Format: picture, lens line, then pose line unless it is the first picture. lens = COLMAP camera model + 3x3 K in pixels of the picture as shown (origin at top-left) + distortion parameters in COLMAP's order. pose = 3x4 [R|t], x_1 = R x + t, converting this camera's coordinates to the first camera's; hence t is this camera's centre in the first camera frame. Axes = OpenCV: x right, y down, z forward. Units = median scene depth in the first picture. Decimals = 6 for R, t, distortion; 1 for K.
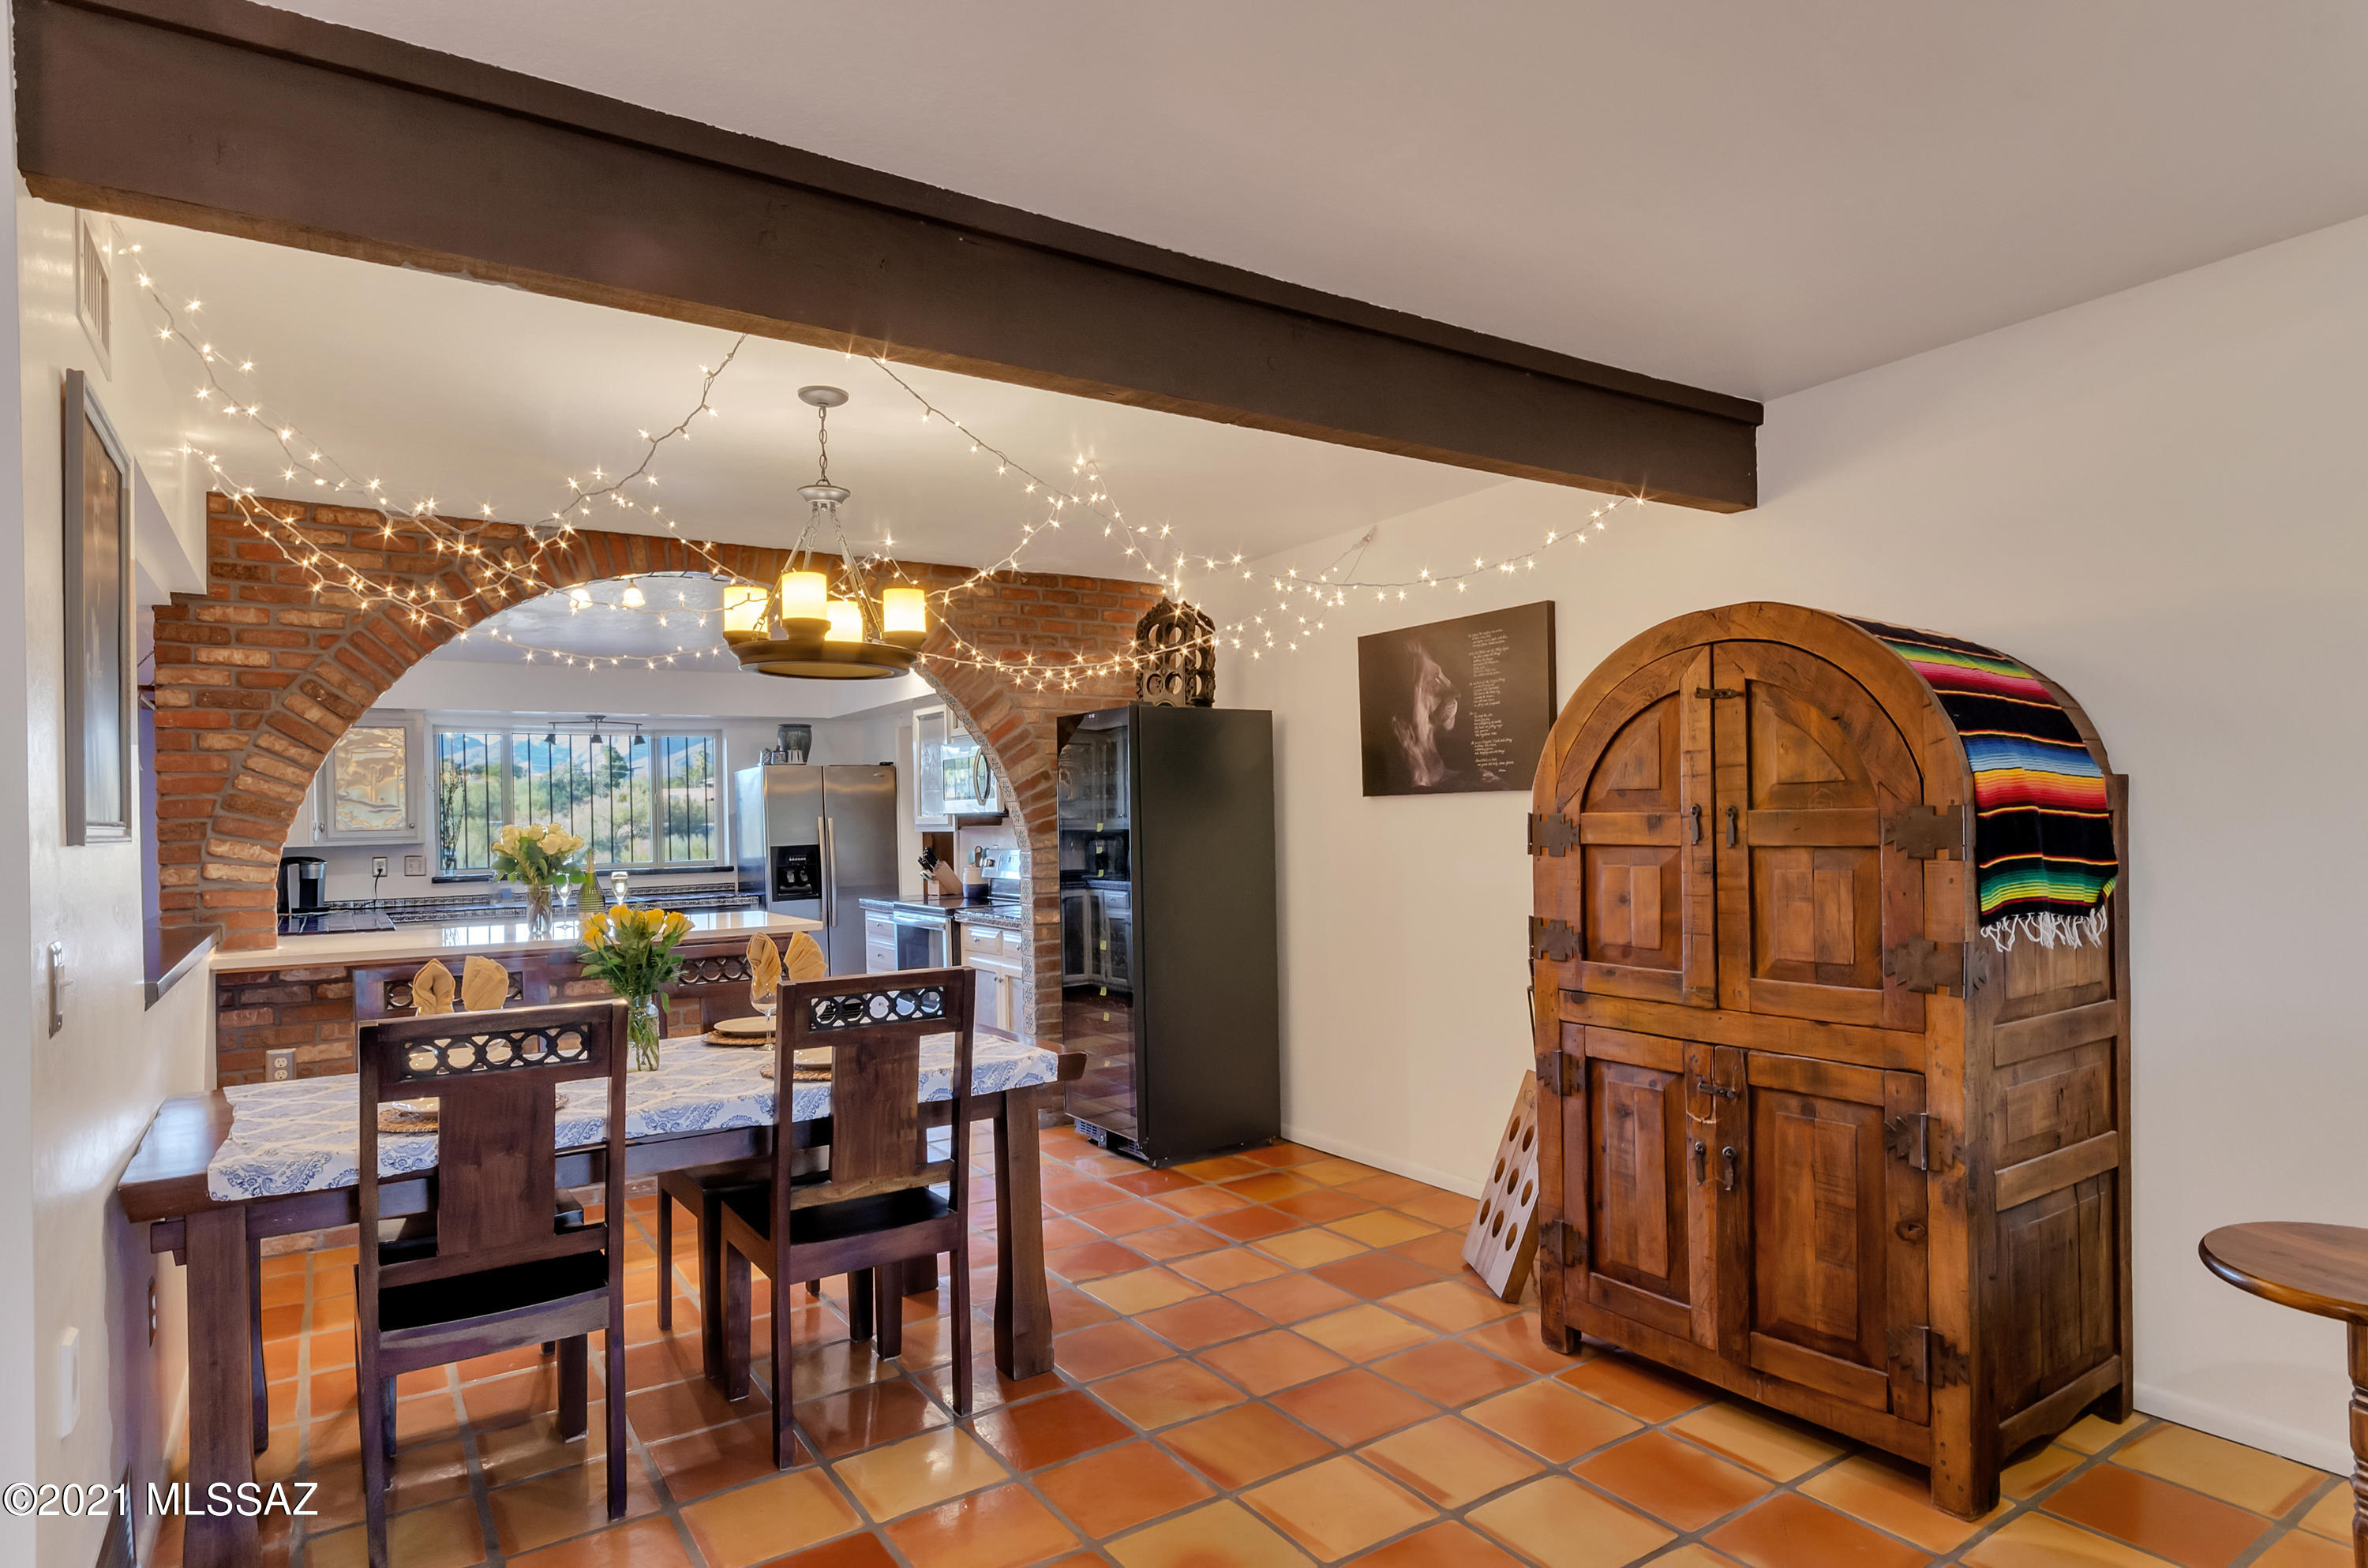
lens RADIAL K [[1283.5, 0, 1188.8], [0, 1283.5, 817.3], [0, 0, 1]] dist [-0.008556, 0.003312]
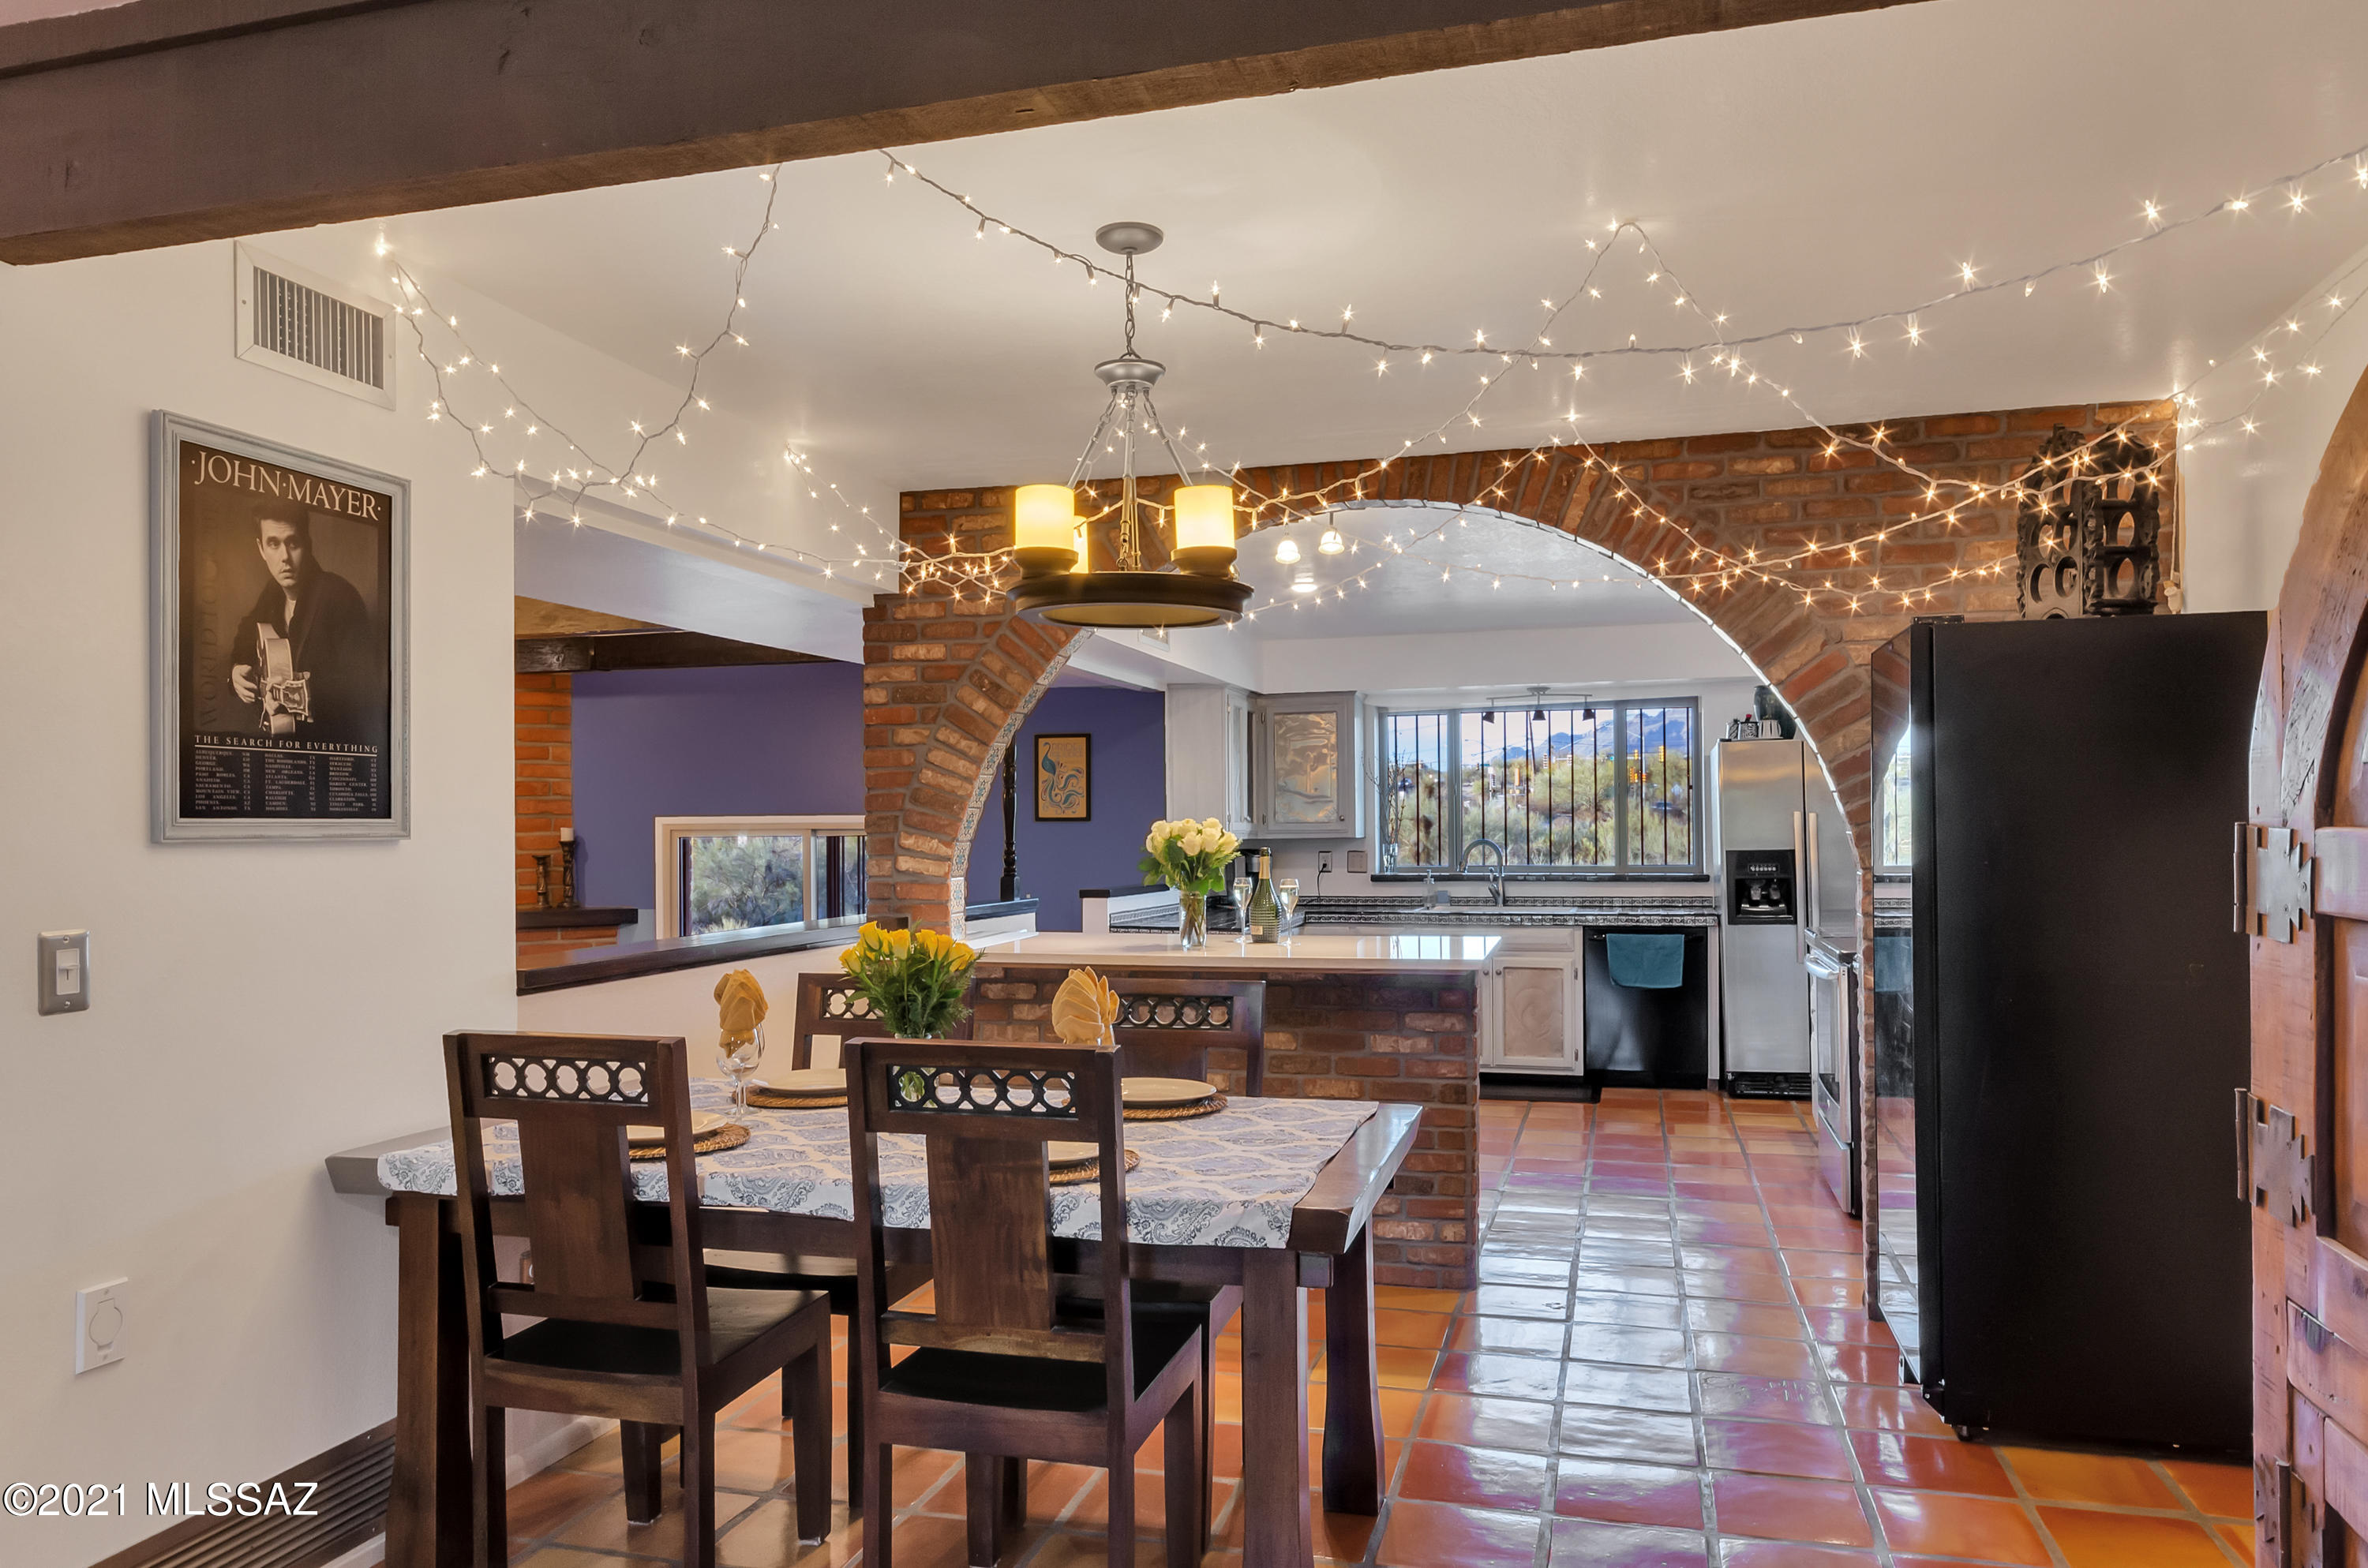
lens RADIAL K [[1555.0, 0, 1188.2], [0, 1555.0, 818.3], [0, 0, 1]] dist [-0.002136, -0.001108]
pose [[0.651994, 0.010309, -0.758154, 0.327953], [-0.004571, 0.999943, 0.009666, -0.006957], [0.758210, -0.002837, 0.652004, 0.361453]]
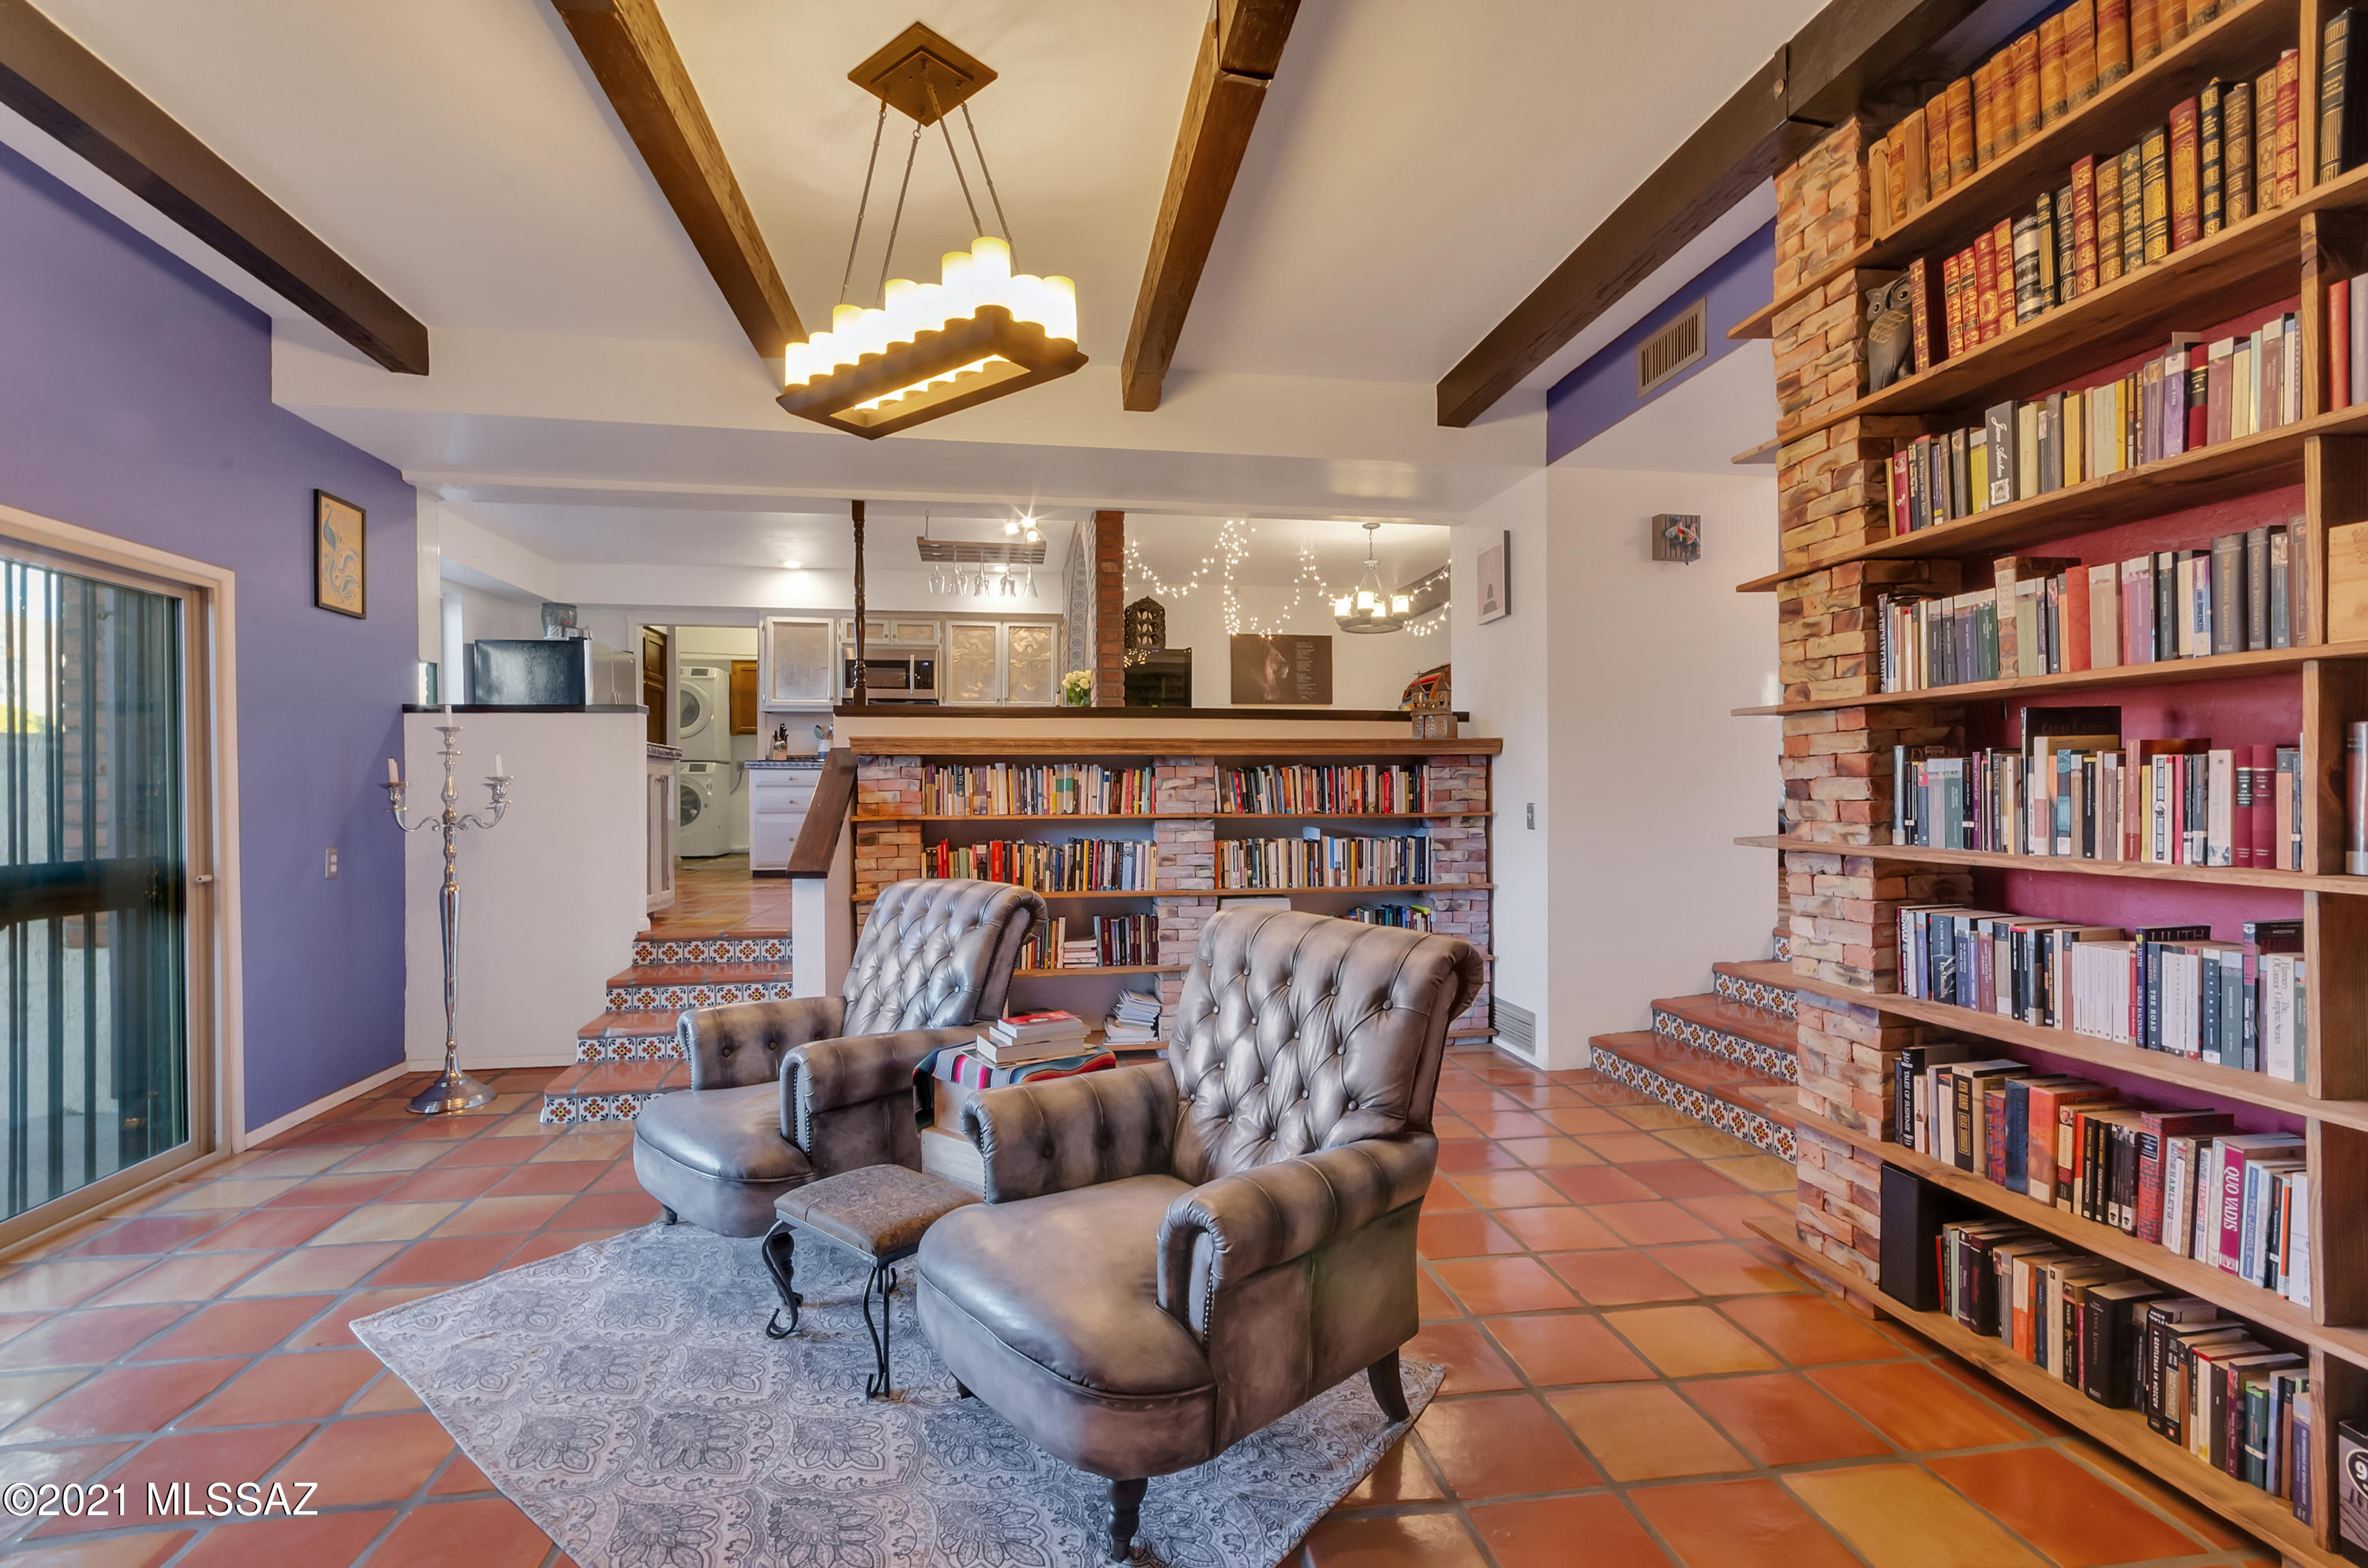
lens RADIAL K [[1064.3, 0, 1179.3], [0, 1064.3, 794.8], [0, 0, 1]] dist [0.001788, 0.001837]
pose [[0.412233, 0.015543, 0.910946, -1.990818], [-0.003827, 0.999875, -0.015329, 0.216599], [-0.911071, 0.002833, 0.412241, 0.359811]]
